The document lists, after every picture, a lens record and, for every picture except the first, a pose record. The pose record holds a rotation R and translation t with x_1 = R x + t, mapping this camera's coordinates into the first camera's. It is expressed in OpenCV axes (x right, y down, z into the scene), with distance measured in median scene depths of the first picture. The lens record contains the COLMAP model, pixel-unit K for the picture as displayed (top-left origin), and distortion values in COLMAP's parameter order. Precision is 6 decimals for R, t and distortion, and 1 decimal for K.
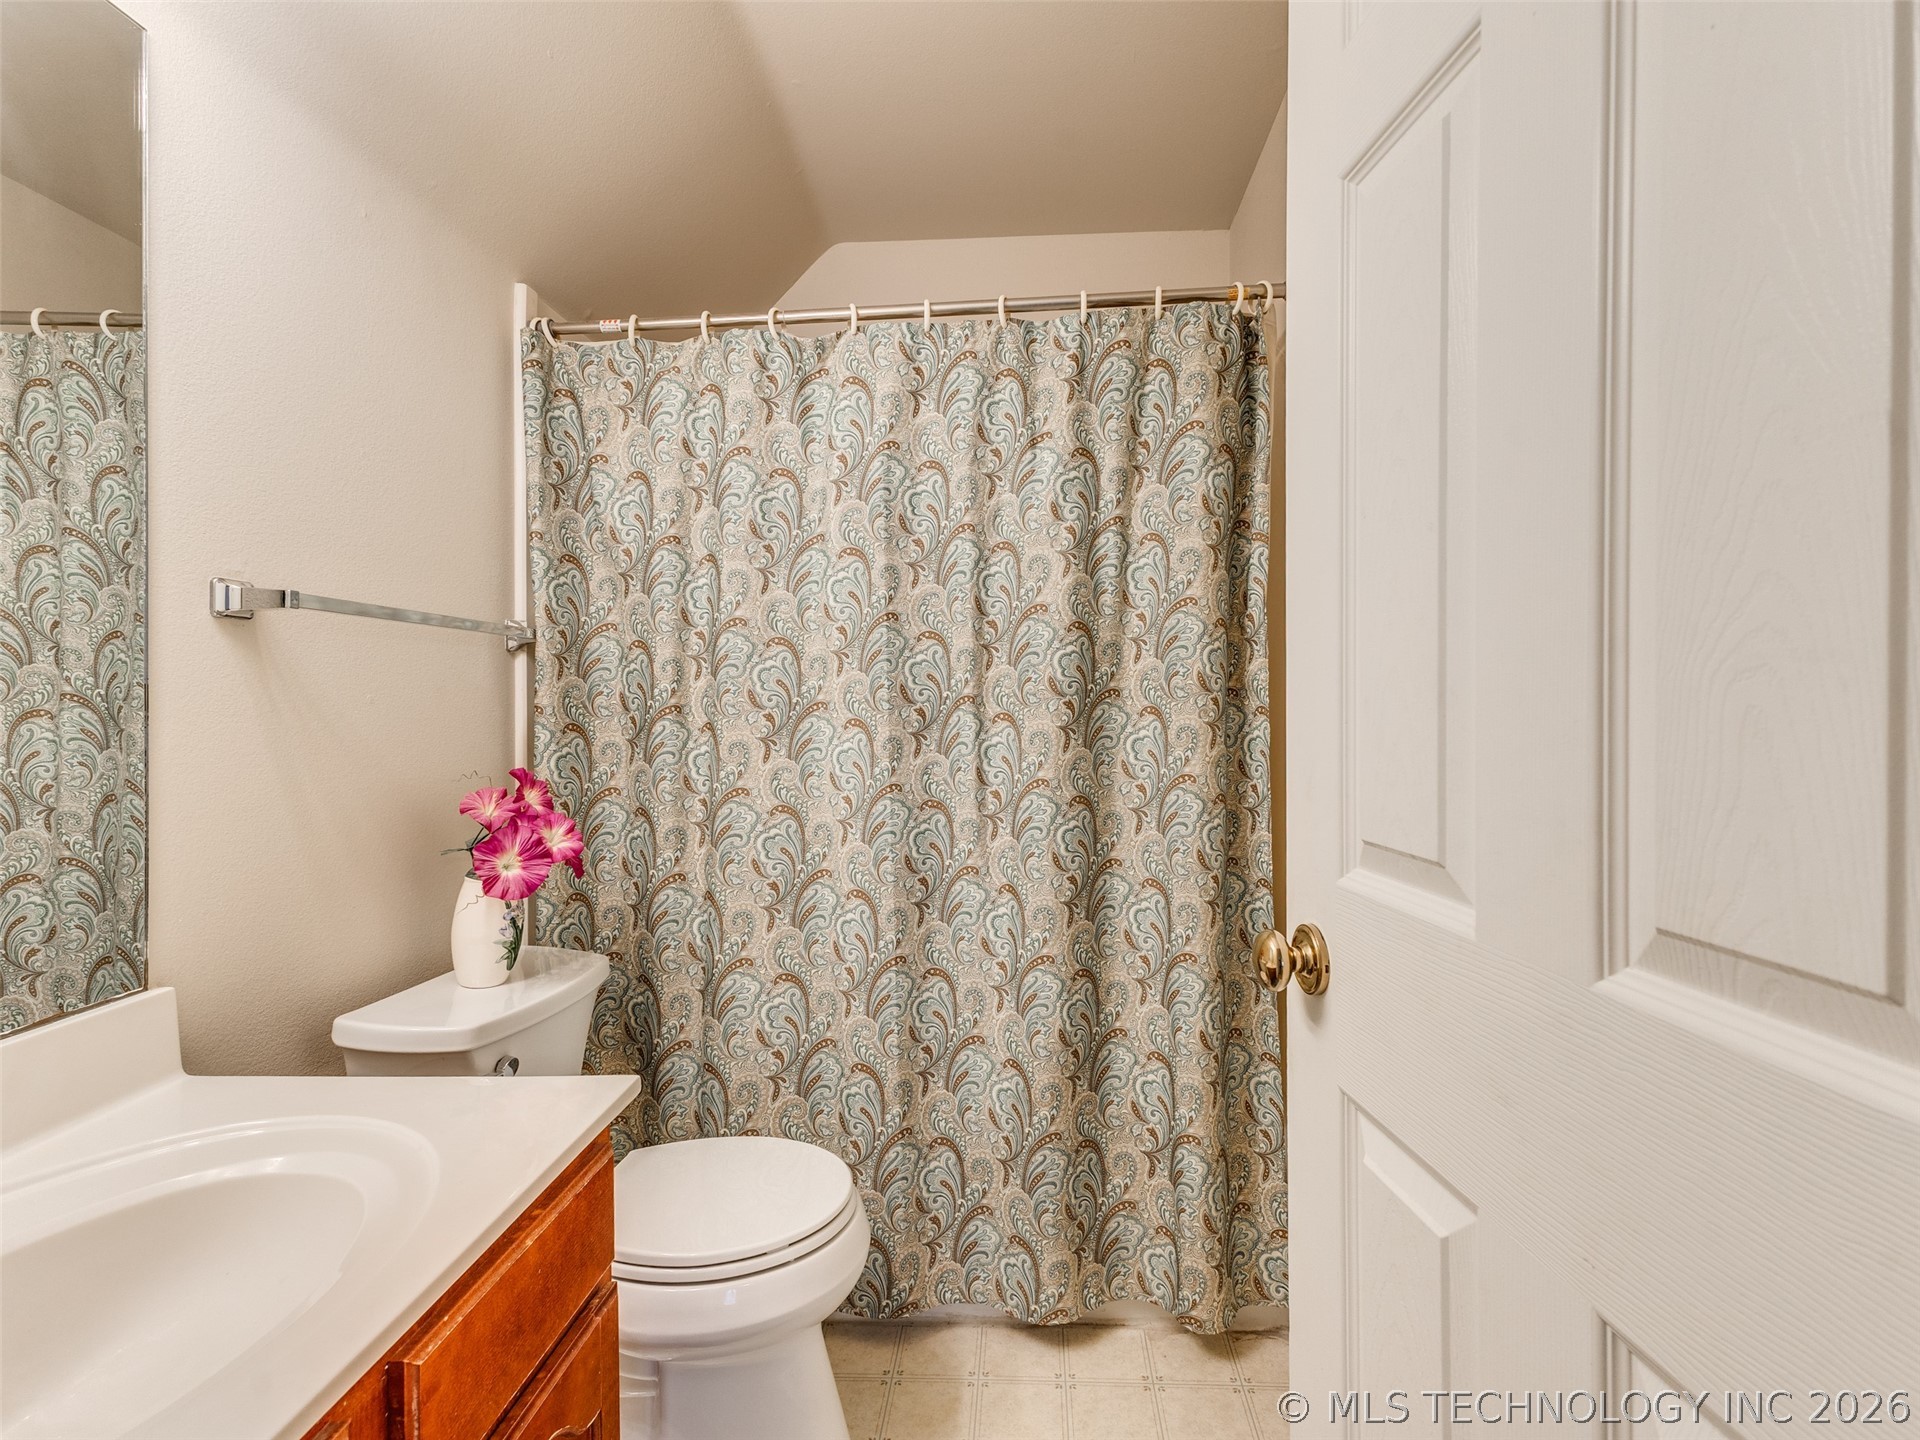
lens RADIAL K [[938.2, 0, 958.1], [0, 938.2, 717.0], [0, 0, 1]] dist [0.016848, -0.003198]
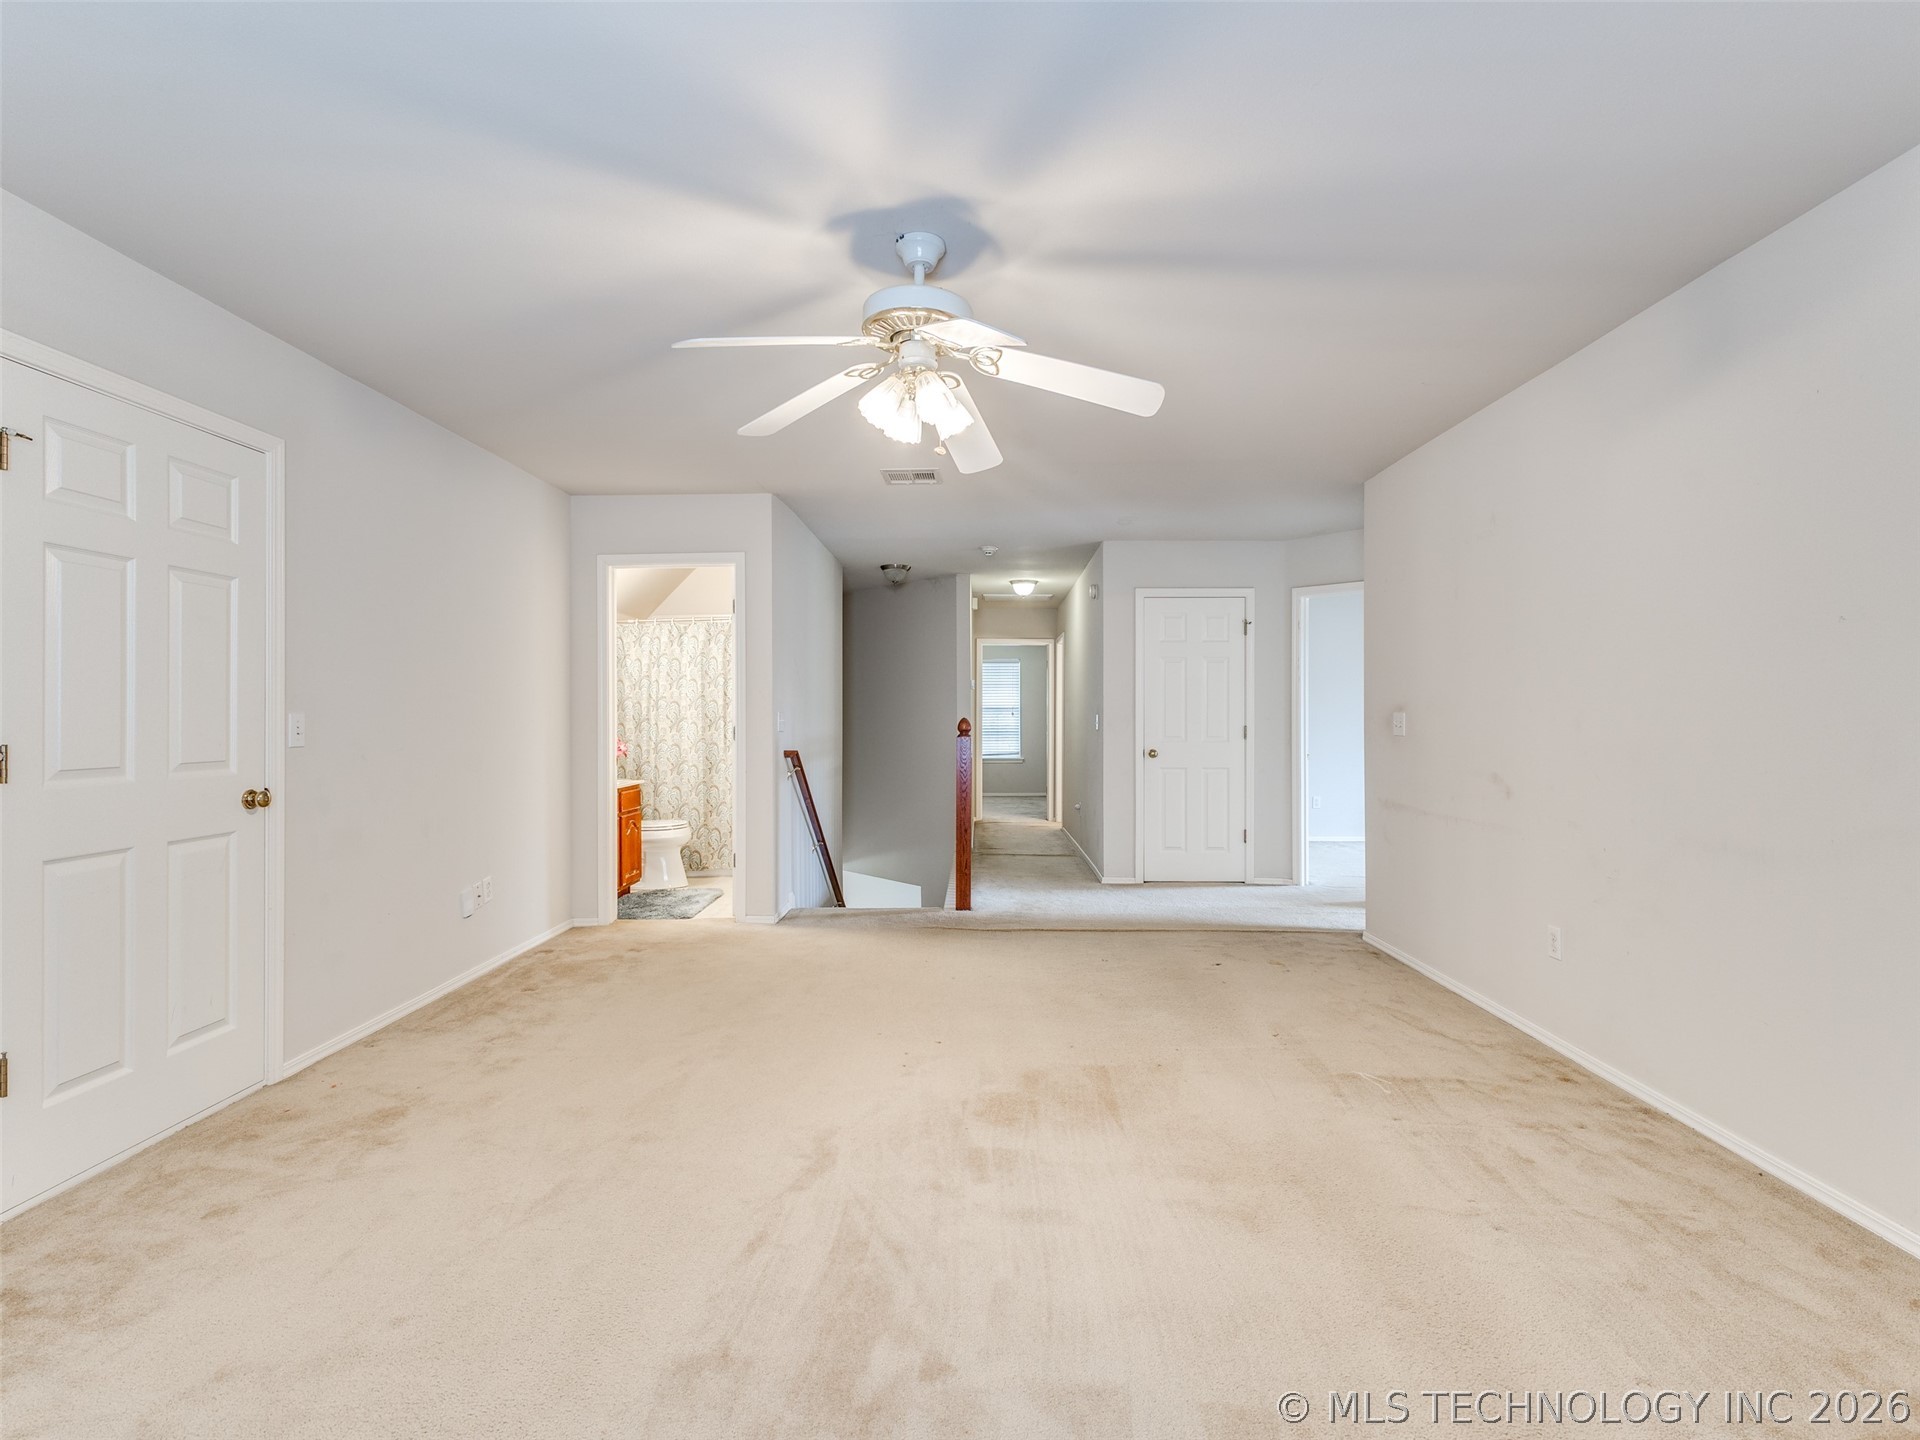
lens RADIAL K [[938.2, 0, 956.9], [0, 938.2, 719.3], [0, 0, 1]] dist [0.016848, -0.003198]
pose [[0.998871, 0.001813, 0.047461, 0.809870], [-0.001134, 0.999897, -0.014330, 0.046391], [-0.047482, 0.014260, 0.998770, -3.000264]]
